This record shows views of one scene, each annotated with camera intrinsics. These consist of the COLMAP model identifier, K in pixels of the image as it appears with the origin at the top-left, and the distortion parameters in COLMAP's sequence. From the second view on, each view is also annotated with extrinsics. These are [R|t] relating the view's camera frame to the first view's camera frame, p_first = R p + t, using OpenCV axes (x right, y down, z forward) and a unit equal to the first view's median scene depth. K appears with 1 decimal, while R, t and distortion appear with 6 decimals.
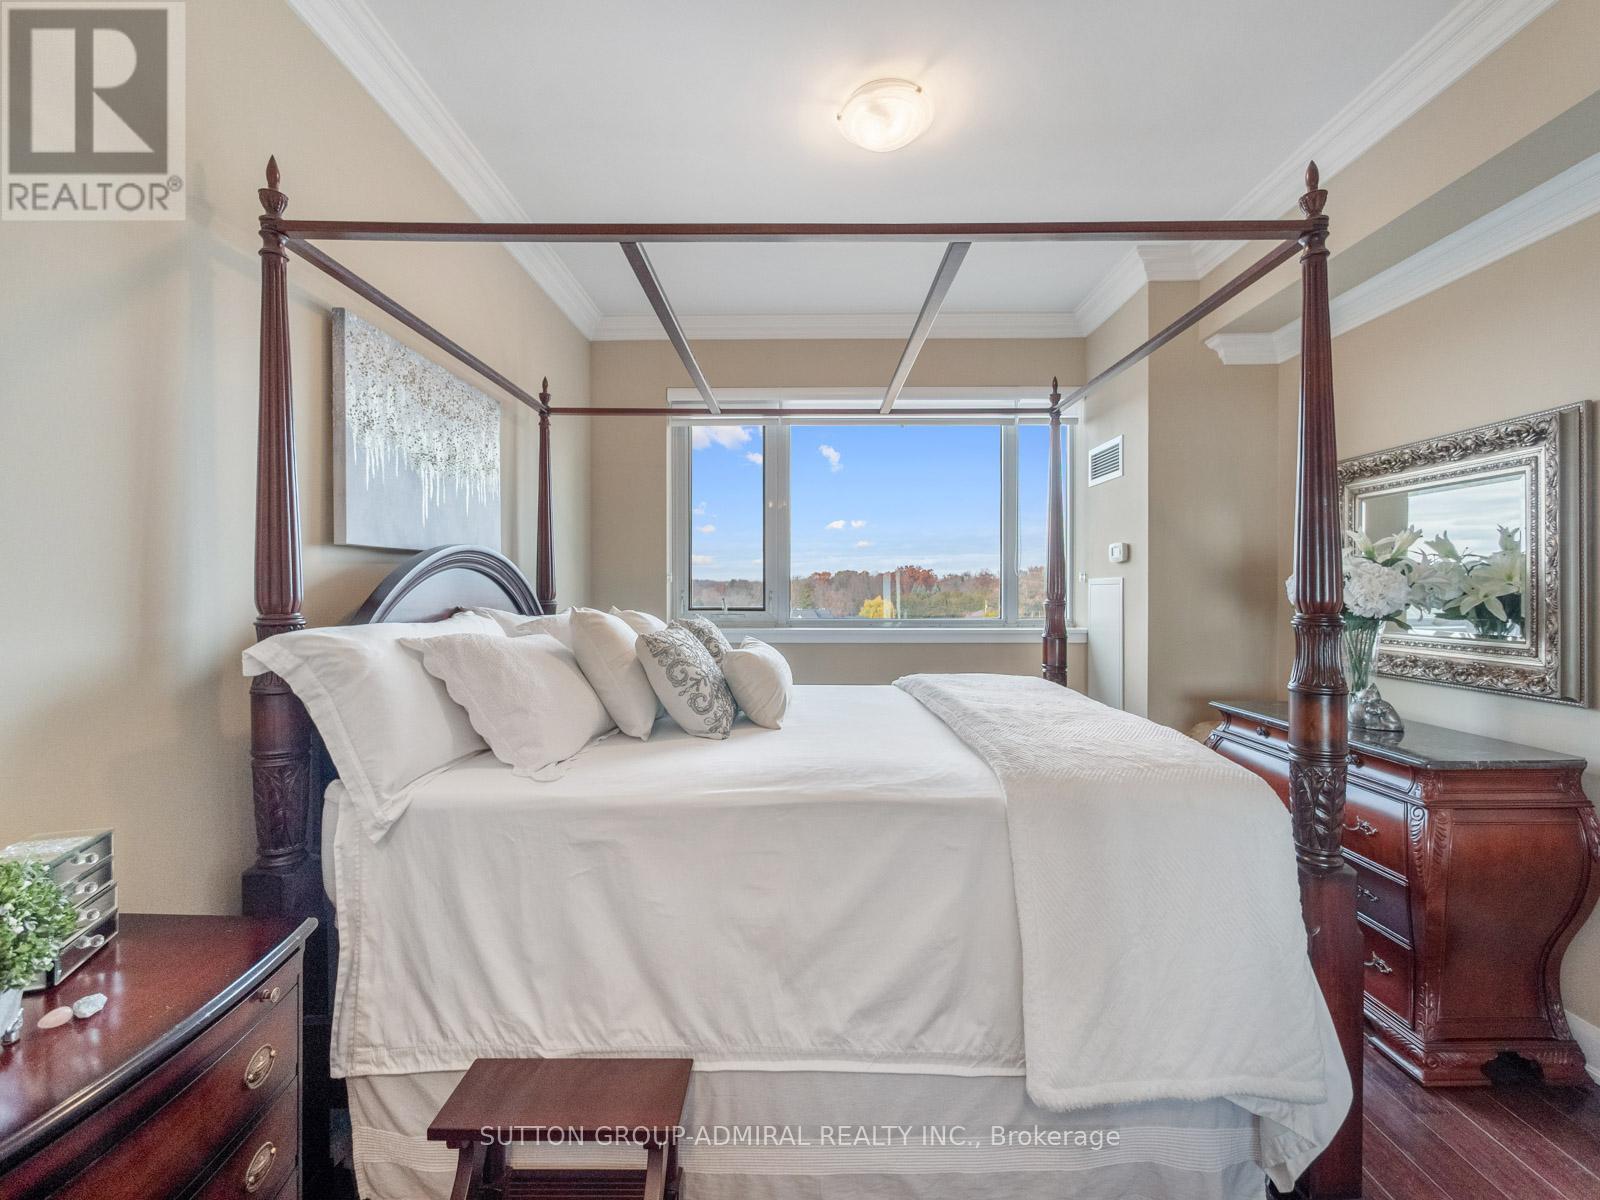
lens RADIAL K [[688.9, 0, 807.5], [0, 688.9, 577.4], [0, 0, 1]] dist [-0.000499, 0.000027]
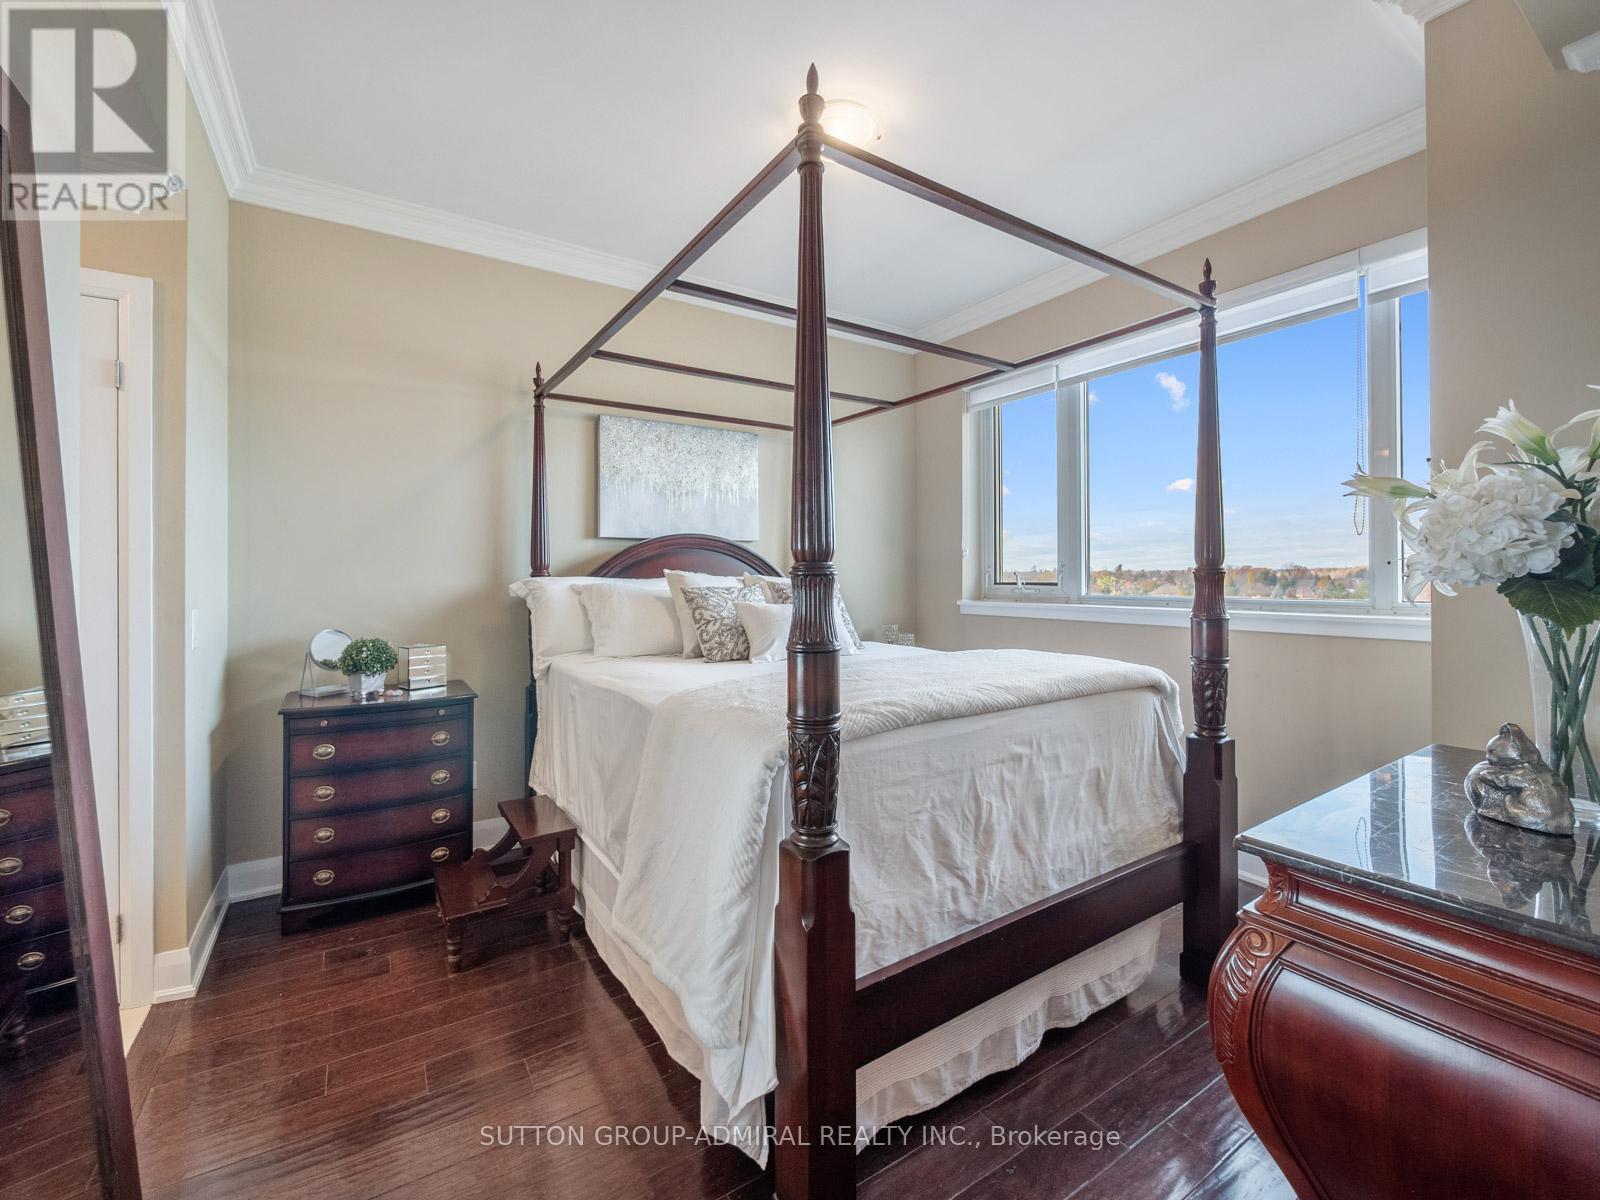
lens RADIAL K [[688.9, 0, 807.5], [0, 688.9, 577.4], [0, 0, 1]] dist [-0.000499, 0.000027]
pose [[0.557049, 0.003669, -0.830471, 1.201048], [0.011862, 0.999853, 0.012374, 0.045082], [0.830395, -0.016744, 0.556924, 0.389785]]
